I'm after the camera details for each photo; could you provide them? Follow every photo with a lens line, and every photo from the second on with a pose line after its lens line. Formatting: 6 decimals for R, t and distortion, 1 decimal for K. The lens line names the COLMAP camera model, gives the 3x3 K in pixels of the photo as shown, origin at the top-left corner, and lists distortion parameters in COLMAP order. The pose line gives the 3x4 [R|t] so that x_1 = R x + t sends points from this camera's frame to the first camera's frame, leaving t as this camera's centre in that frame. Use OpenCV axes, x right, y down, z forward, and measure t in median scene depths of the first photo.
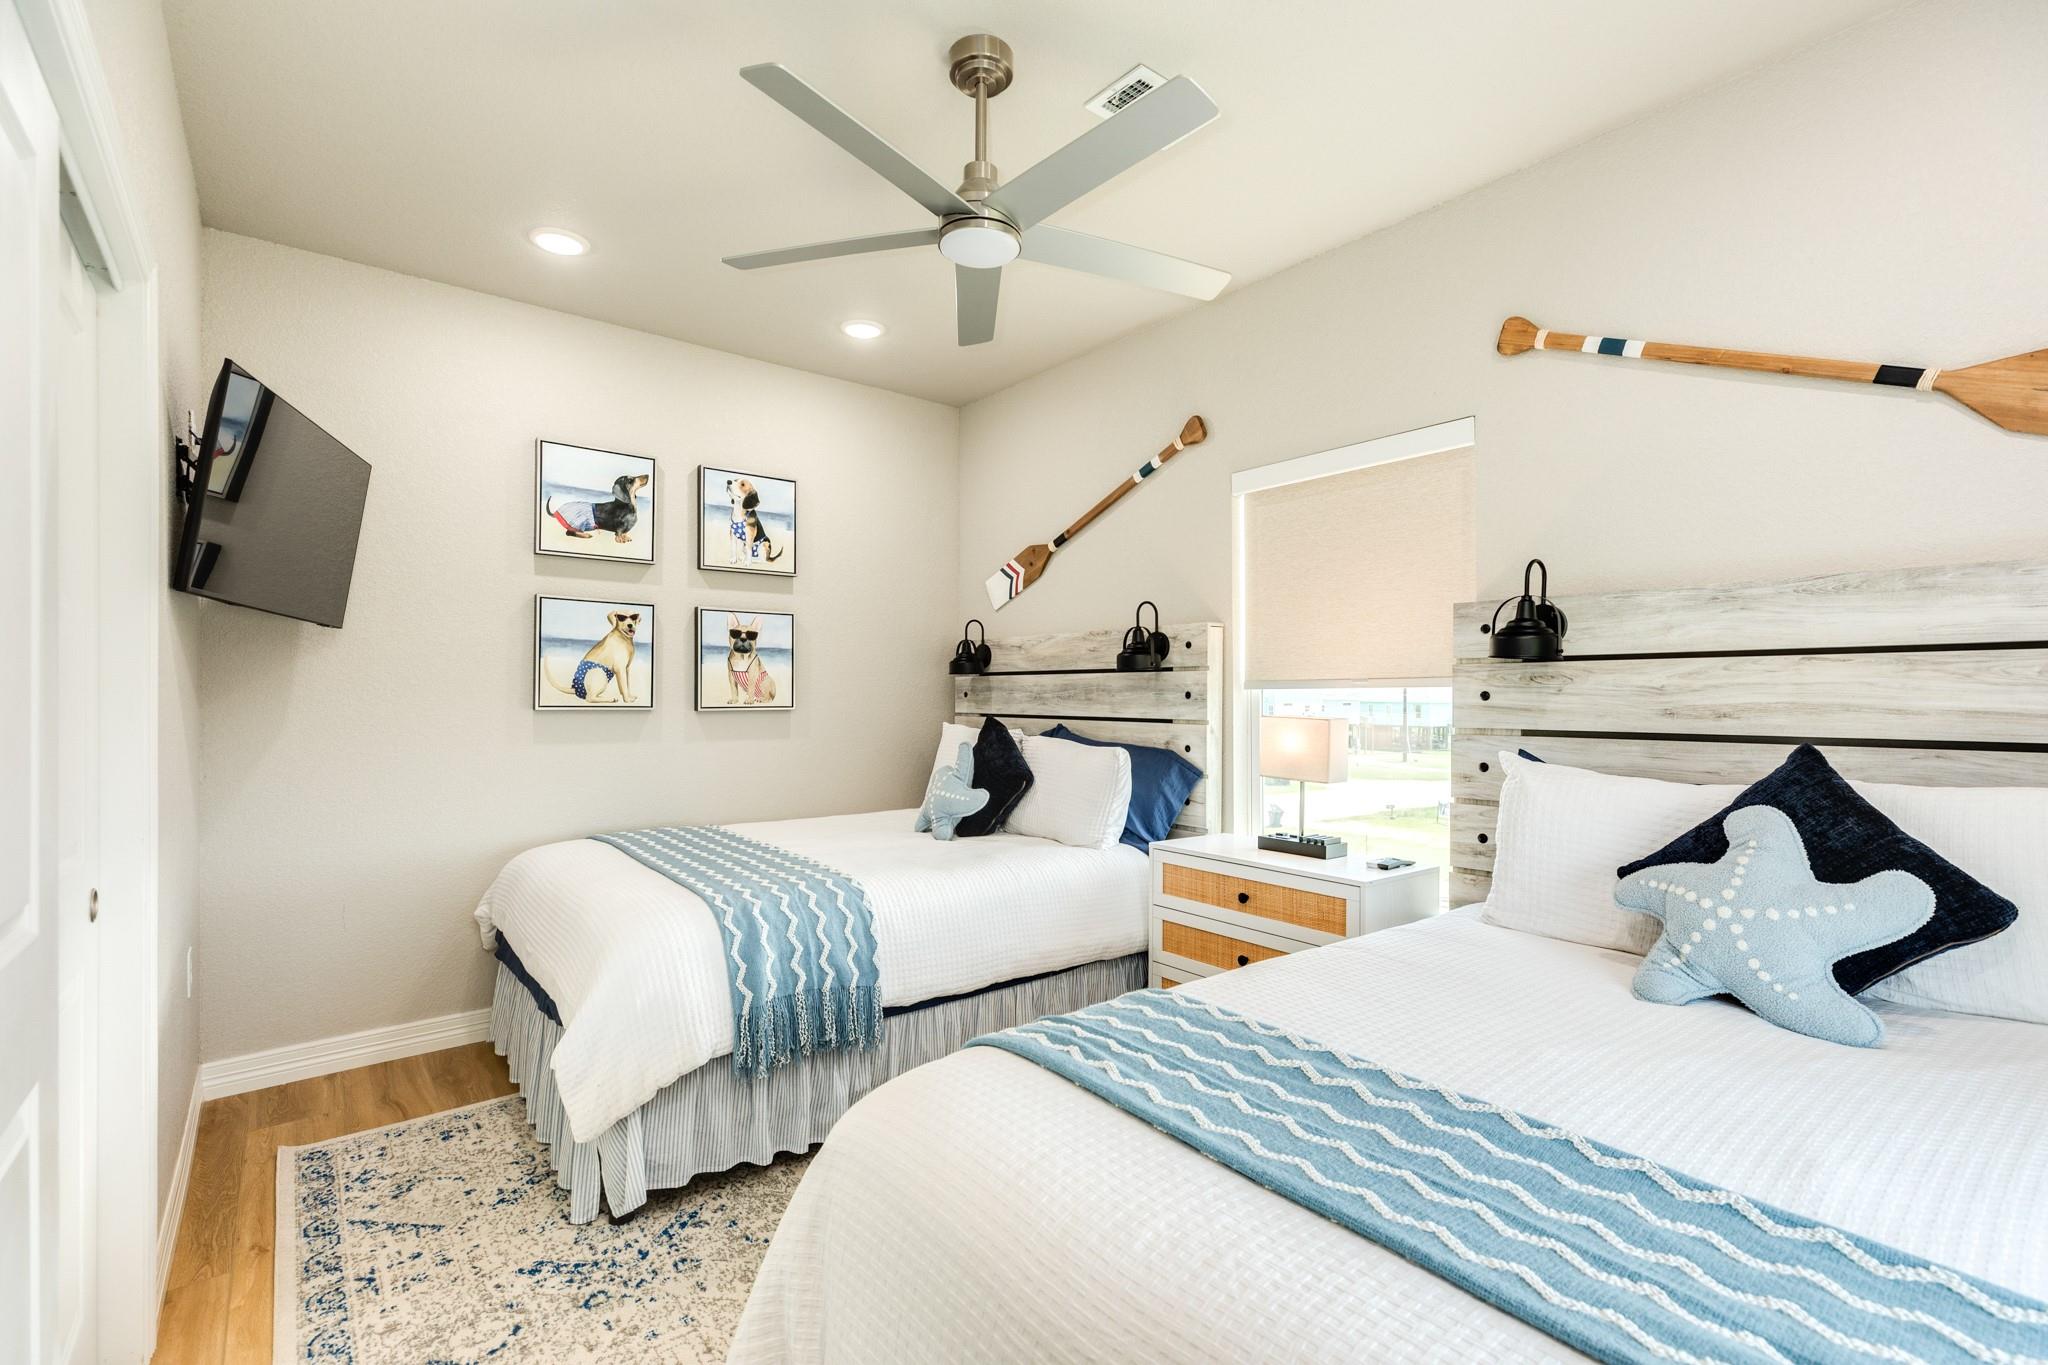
lens RADIAL K [[912.9, 0, 1022.4], [0, 912.9, 686.6], [0, 0, 1]] dist [0.003961, -0.000019]
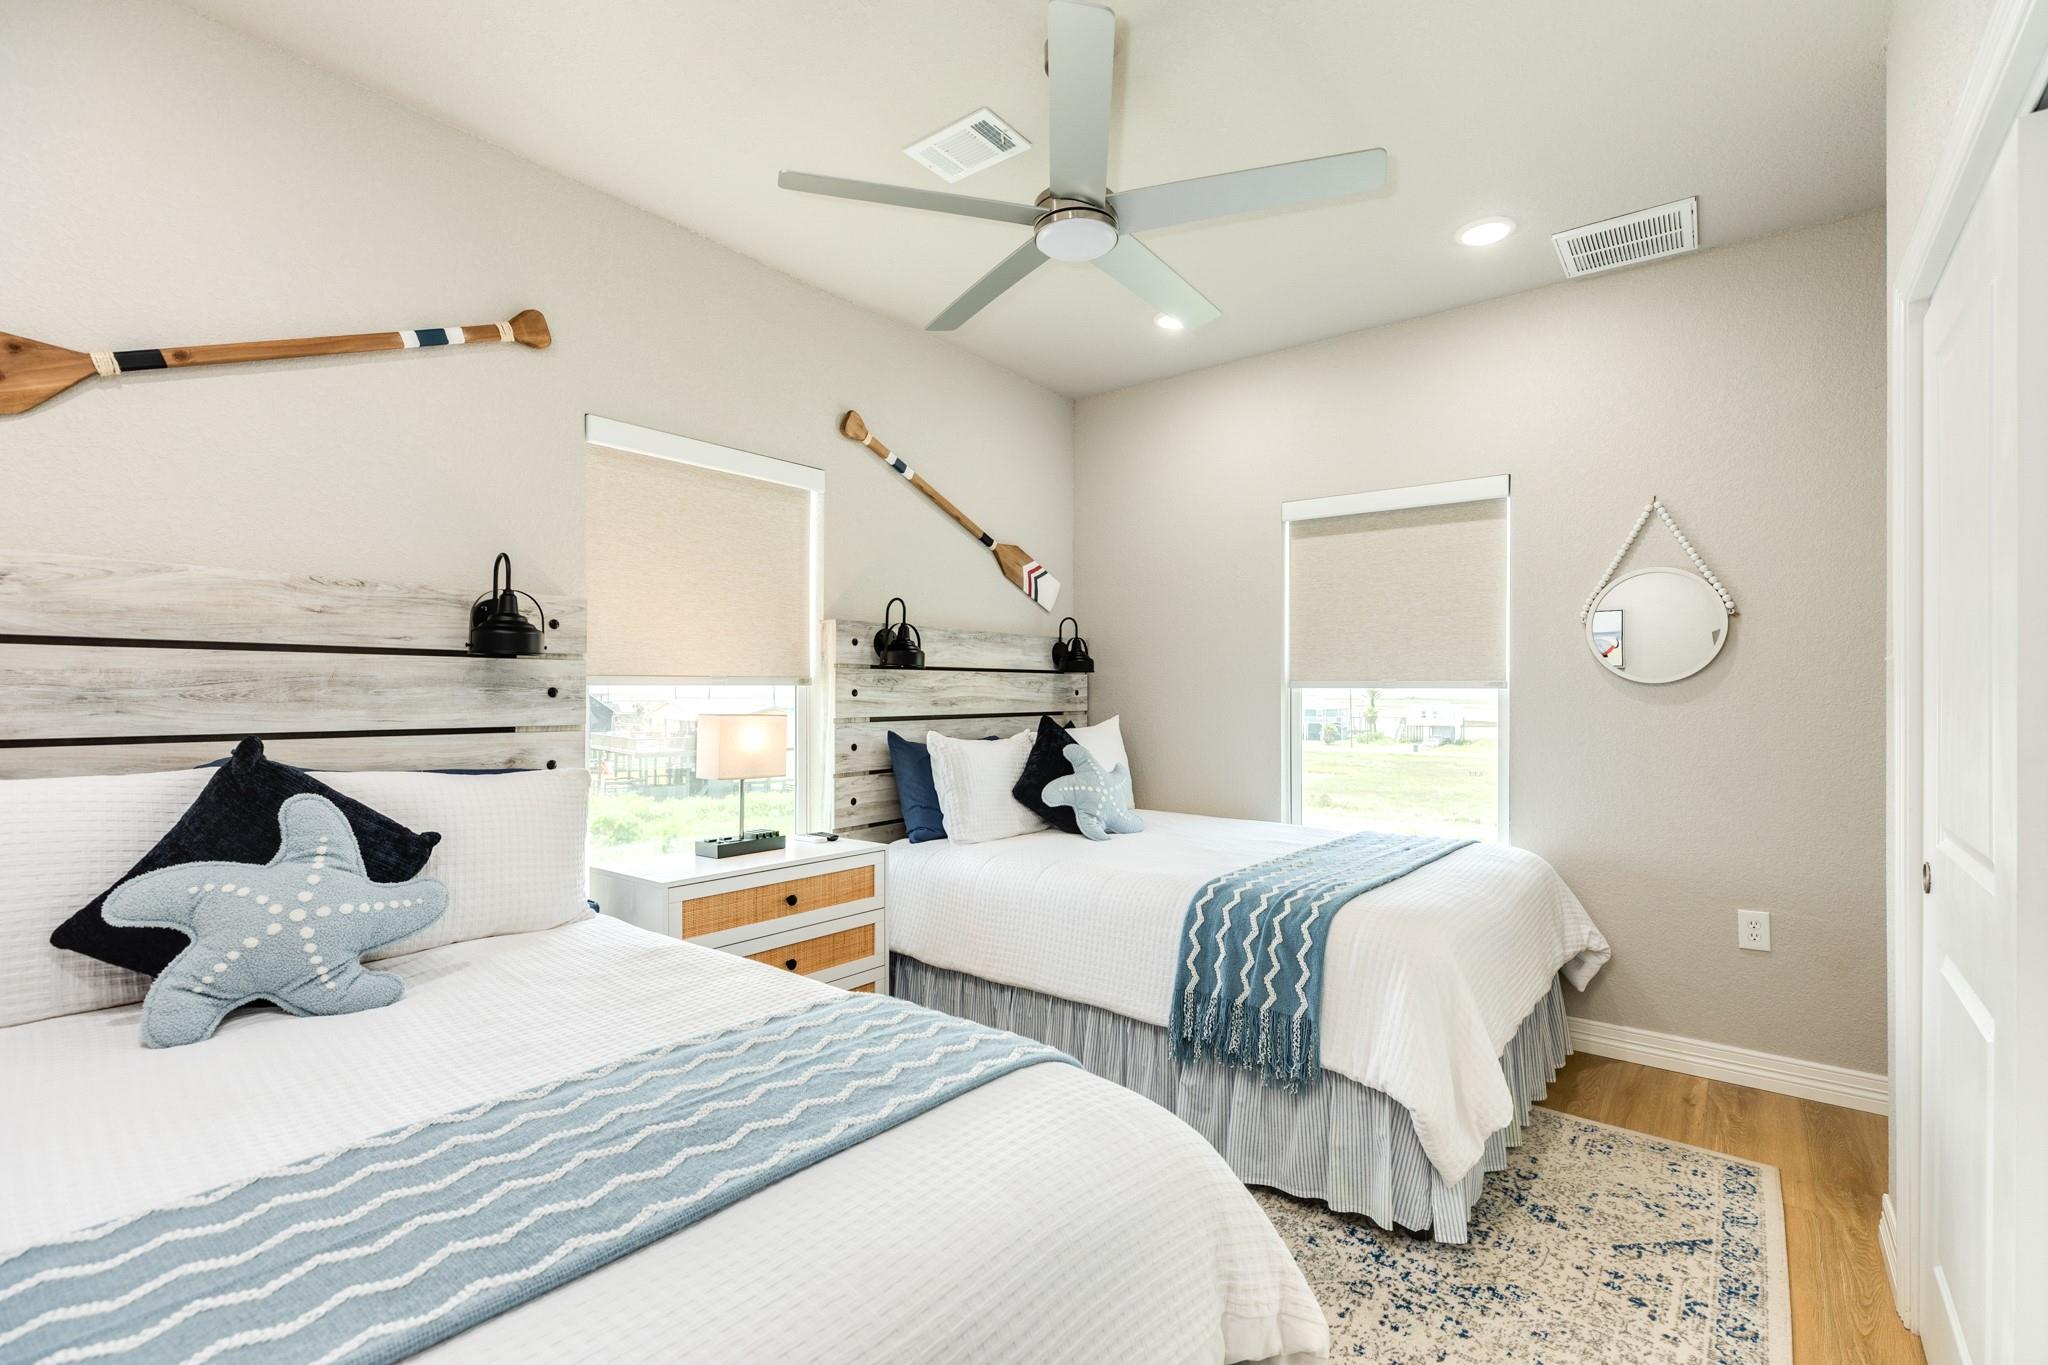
lens RADIAL K [[912.9, 0, 1021.9], [0, 912.9, 690.7], [0, 0, 1]] dist [0.003961, -0.000019]
pose [[-0.238866, -0.001075, 0.971052, -0.724593], [-0.012324, 0.999922, -0.001924, 0.005544], [-0.970974, -0.012427, -0.238860, 0.939866]]
